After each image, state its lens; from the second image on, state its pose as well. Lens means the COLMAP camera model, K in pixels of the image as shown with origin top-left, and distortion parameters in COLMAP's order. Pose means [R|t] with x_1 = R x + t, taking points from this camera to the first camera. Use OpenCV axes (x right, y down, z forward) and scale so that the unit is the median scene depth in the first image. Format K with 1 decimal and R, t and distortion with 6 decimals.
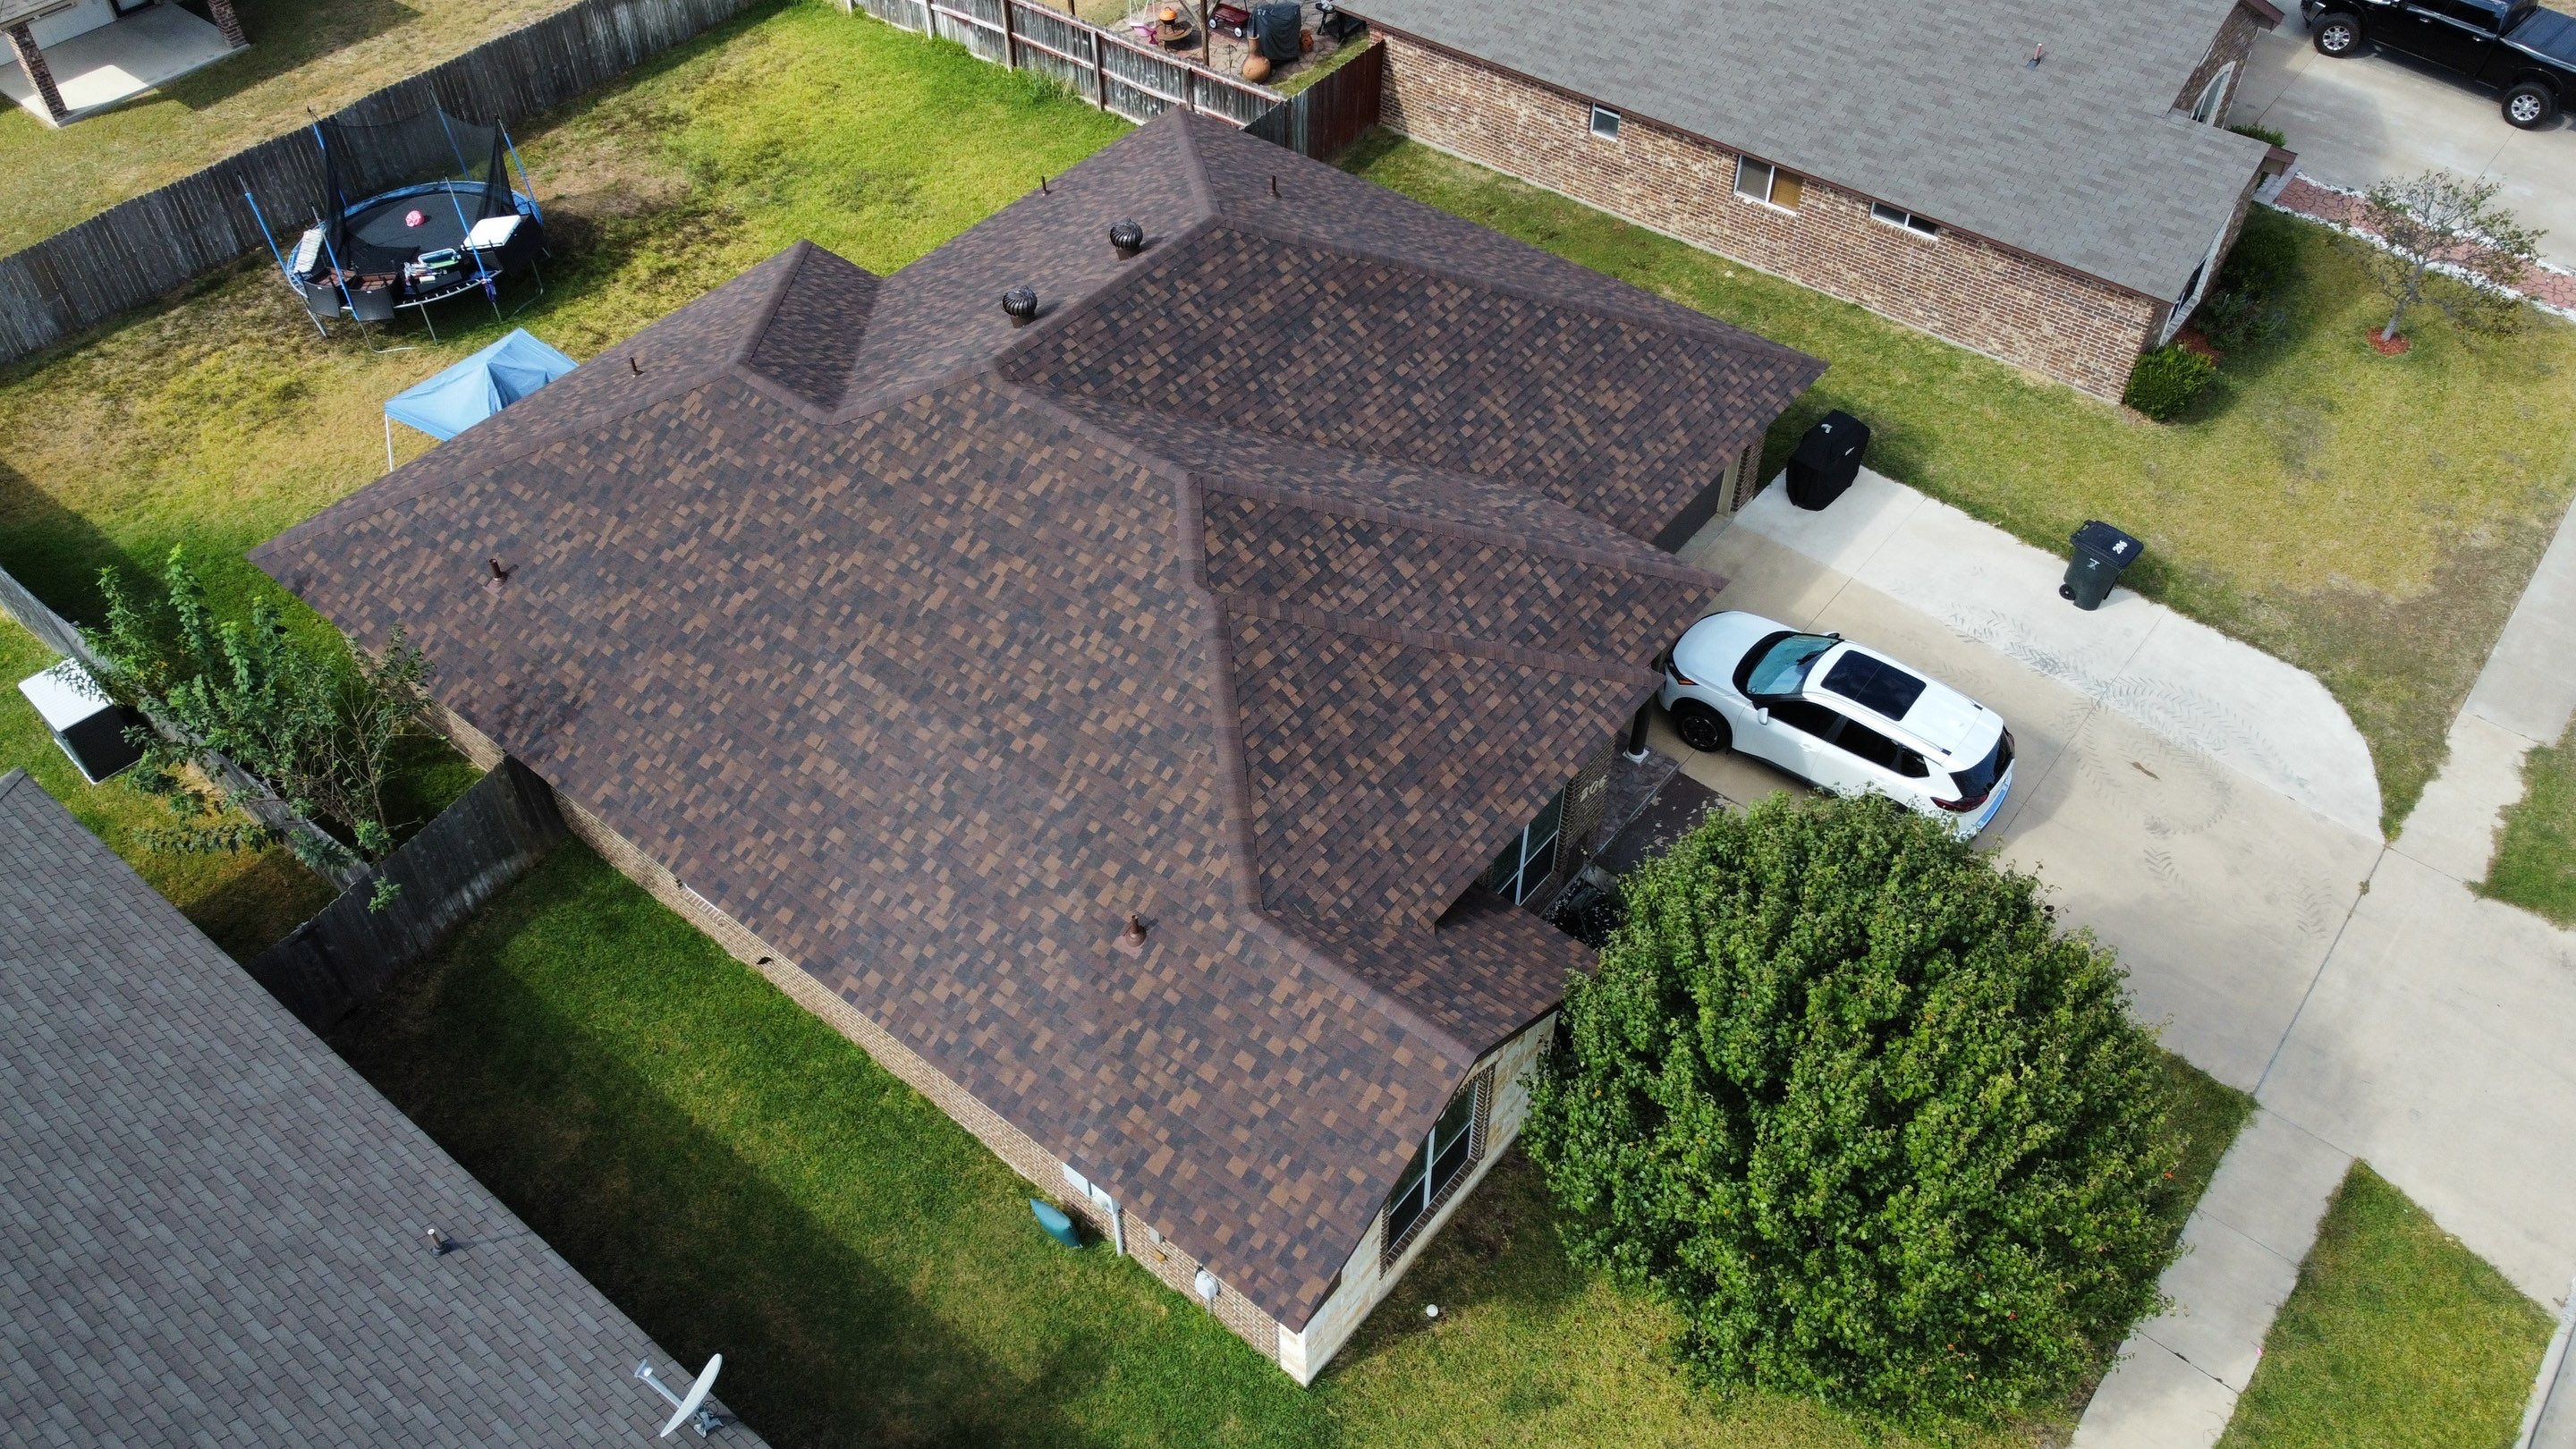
lens RADIAL K [[1945.5, 0, 1289.8], [0, 1945.5, 748.1], [0, 0, 1]] dist [0.010825, -0.022962]
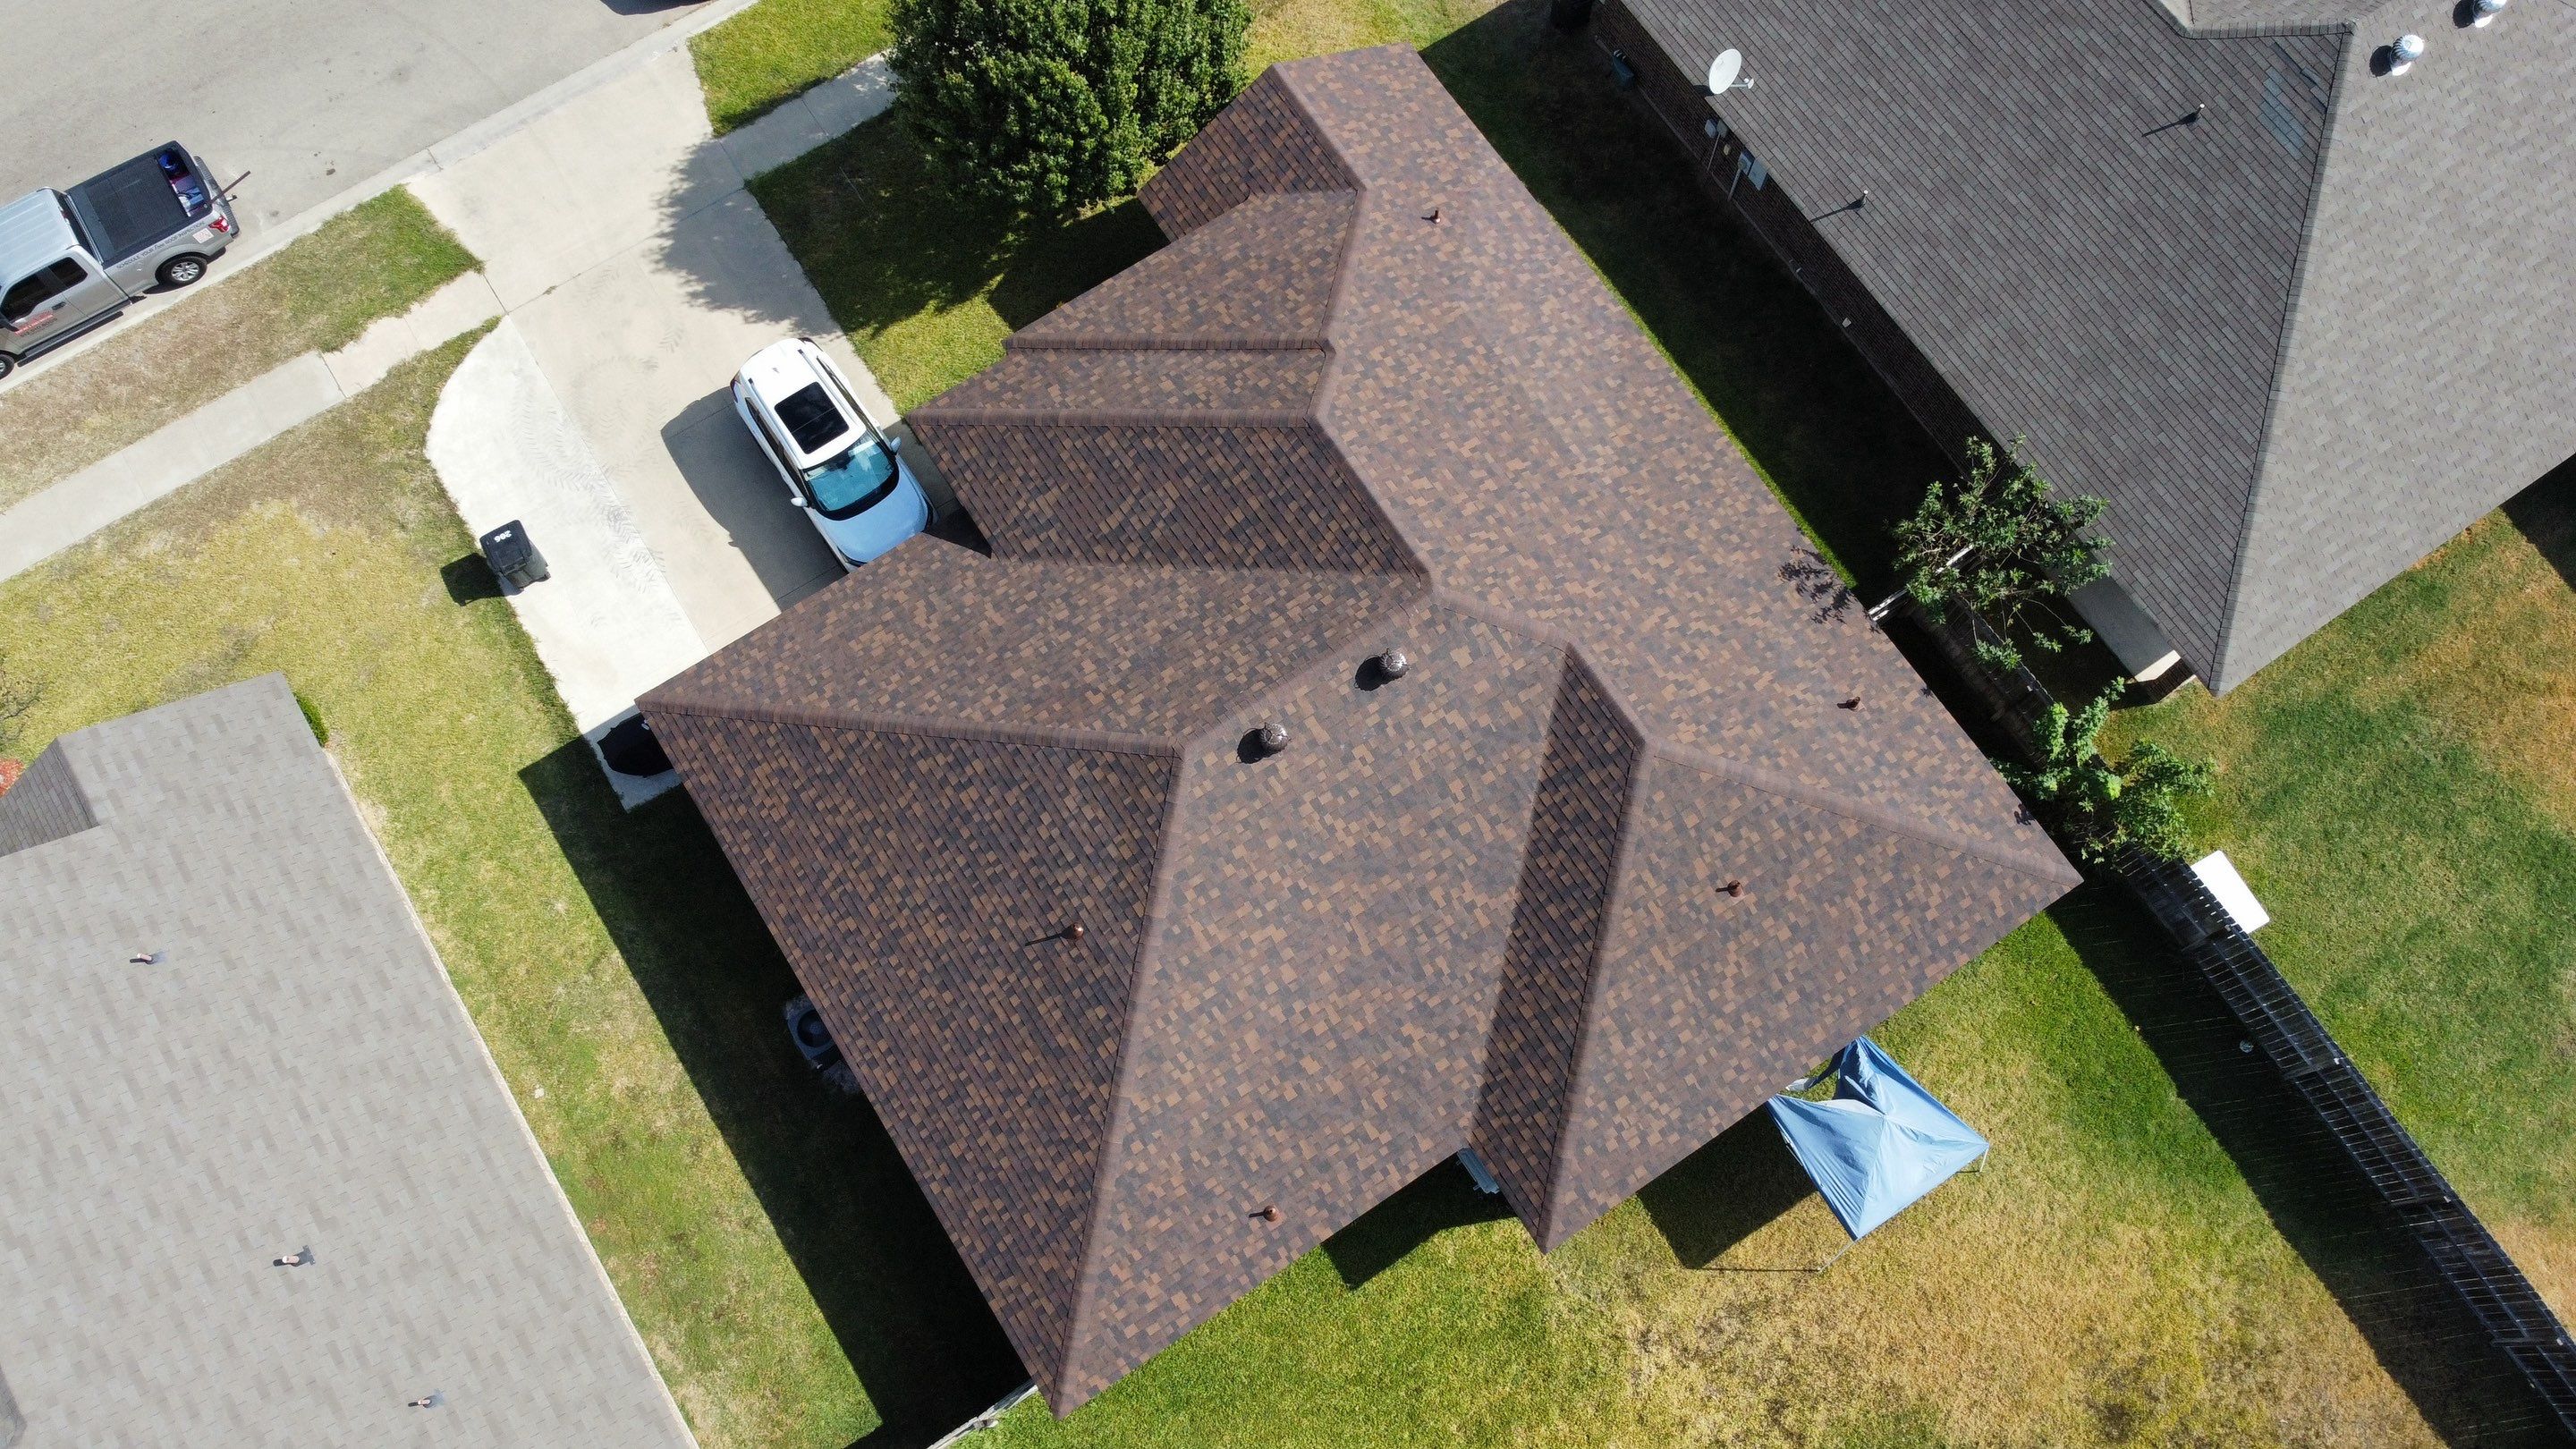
lens RADIAL K [[1945.5, 0, 1286.4], [0, 1945.5, 740.9], [0, 0, 1]] dist [0.010825, -0.022962]
pose [[-0.949731, -0.291275, 0.114764, -0.228719], [0.240004, -0.442016, 0.864303, -1.266320], [-0.201022, 0.848399, 0.489704, 0.524088]]
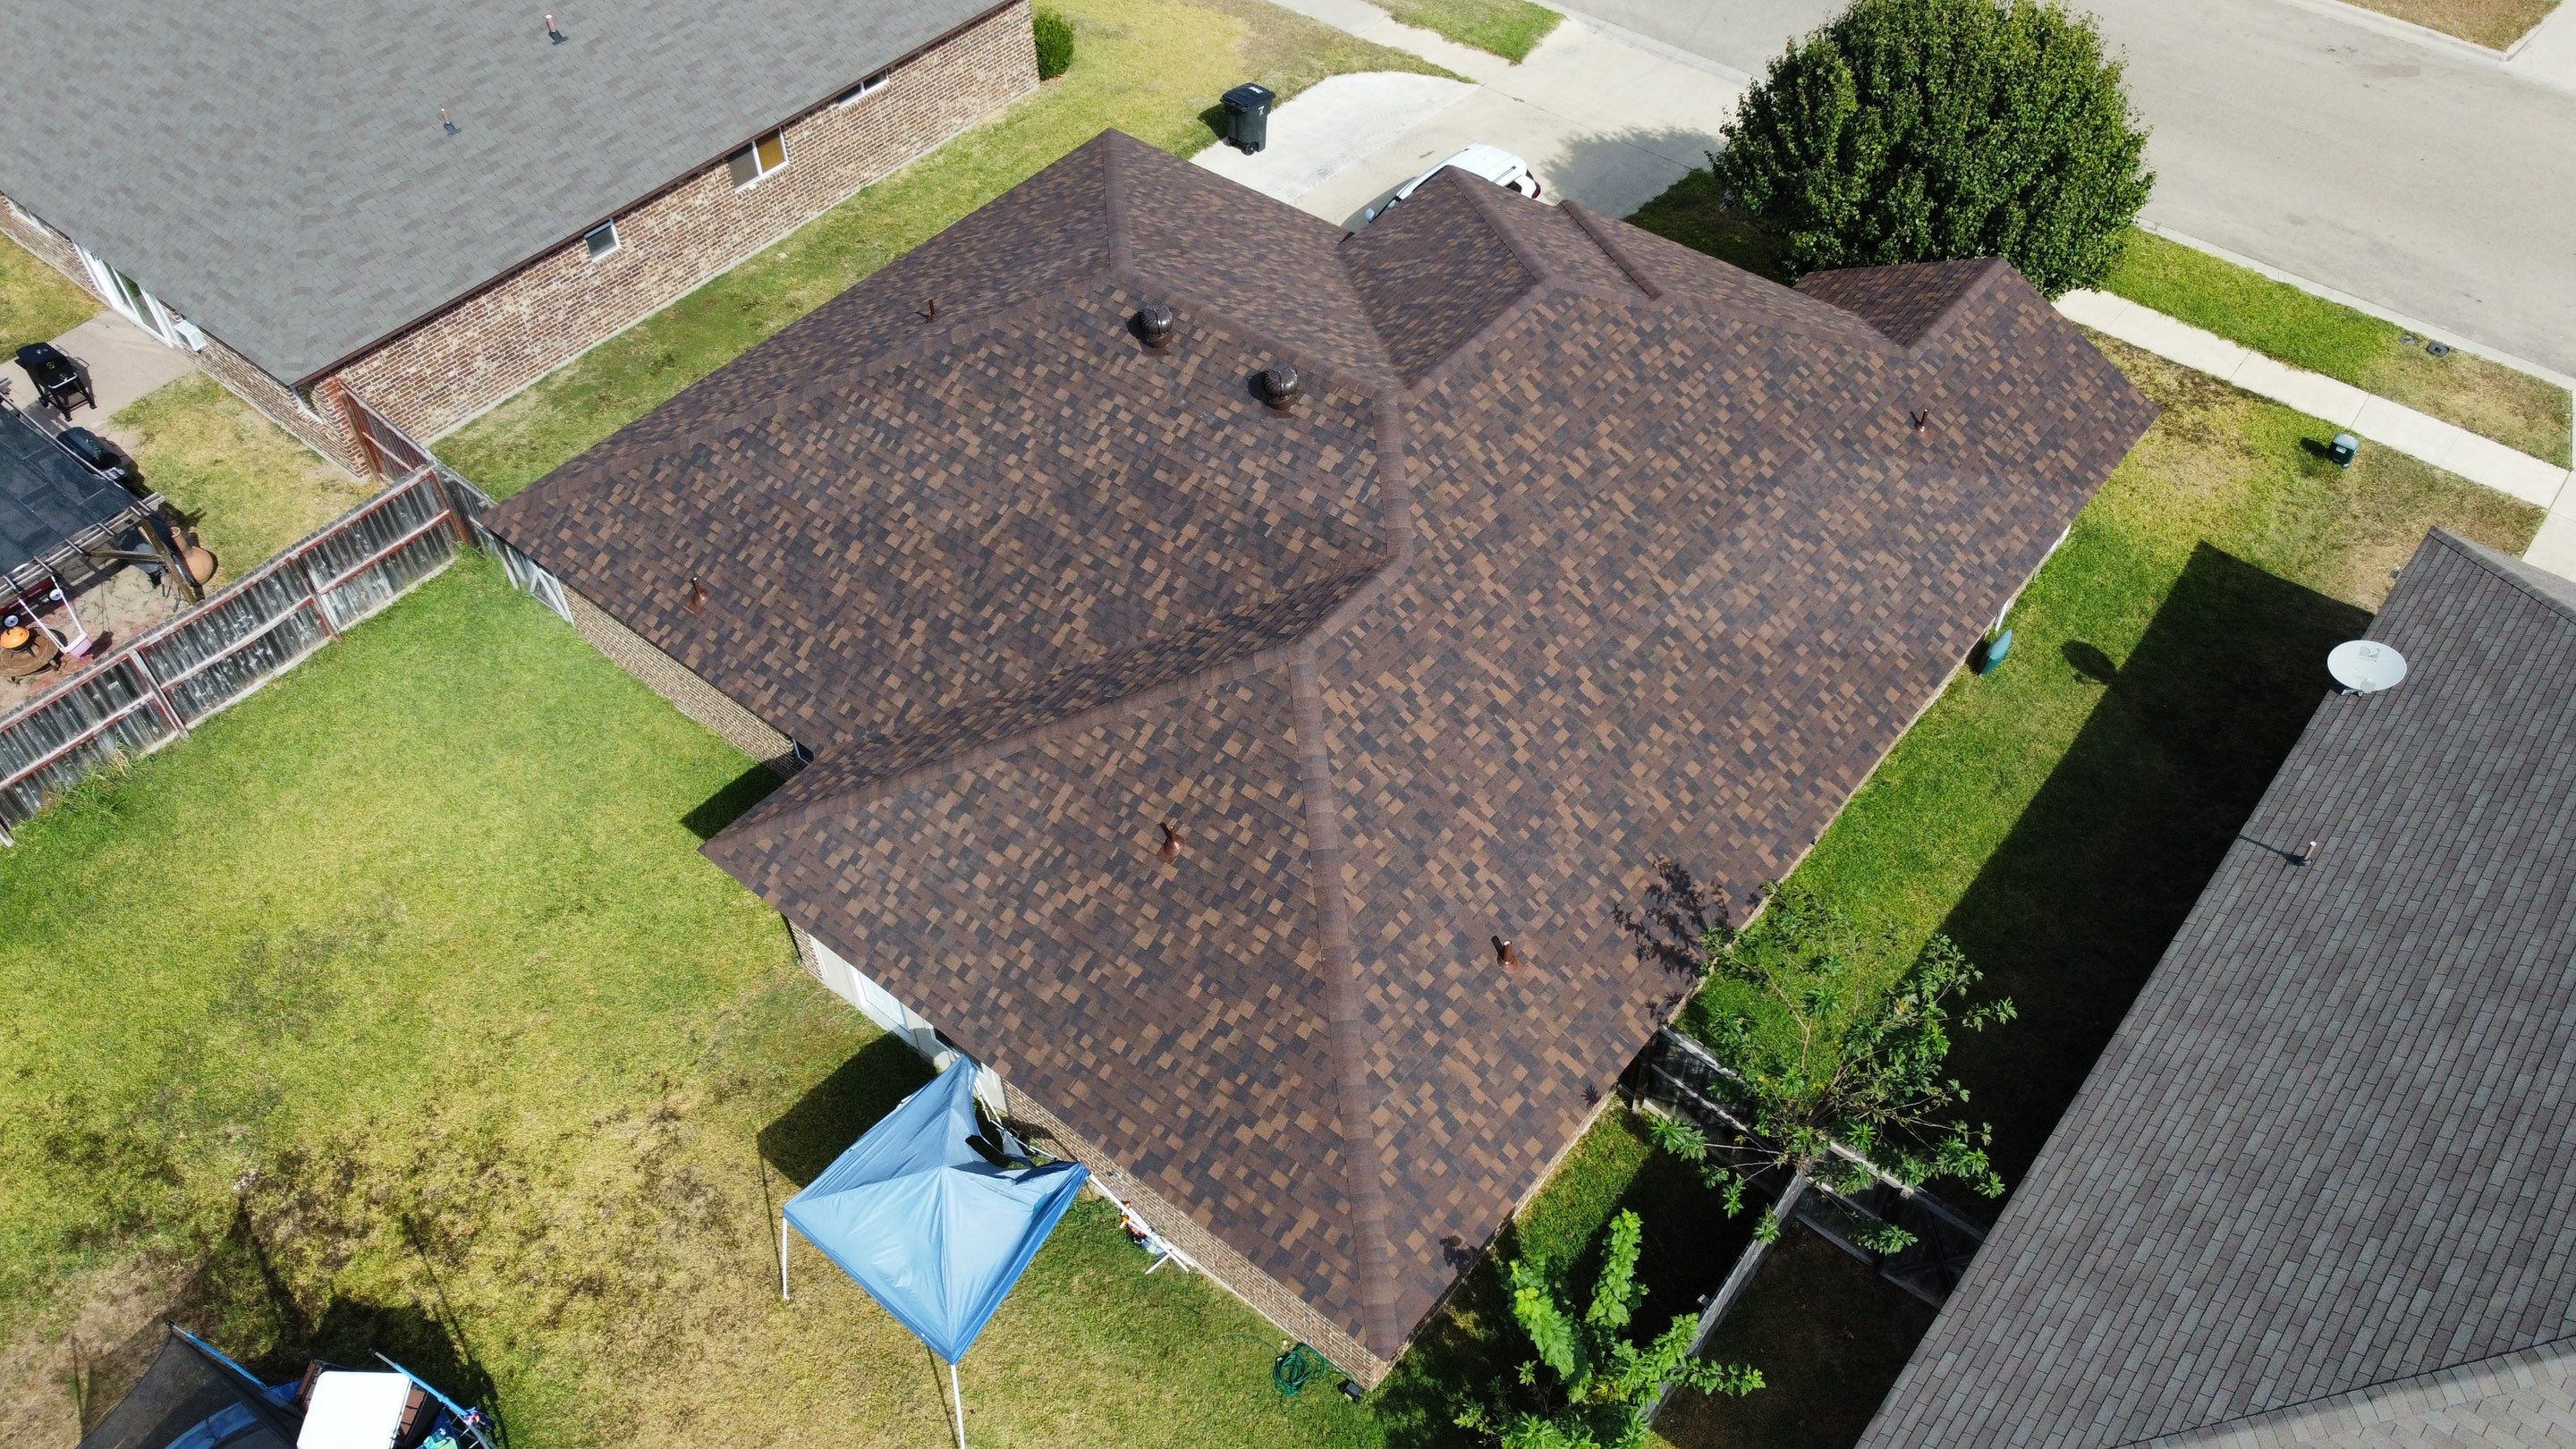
lens RADIAL K [[1945.5, 0, 1286.2], [0, 1945.5, 746.8], [0, 0, 1]] dist [0.010825, -0.022962]
pose [[0.009755, -0.731753, 0.681500, -0.940710], [0.734022, 0.468061, 0.492069, -0.628749], [-0.679056, 0.495436, 0.541688, 0.597134]]
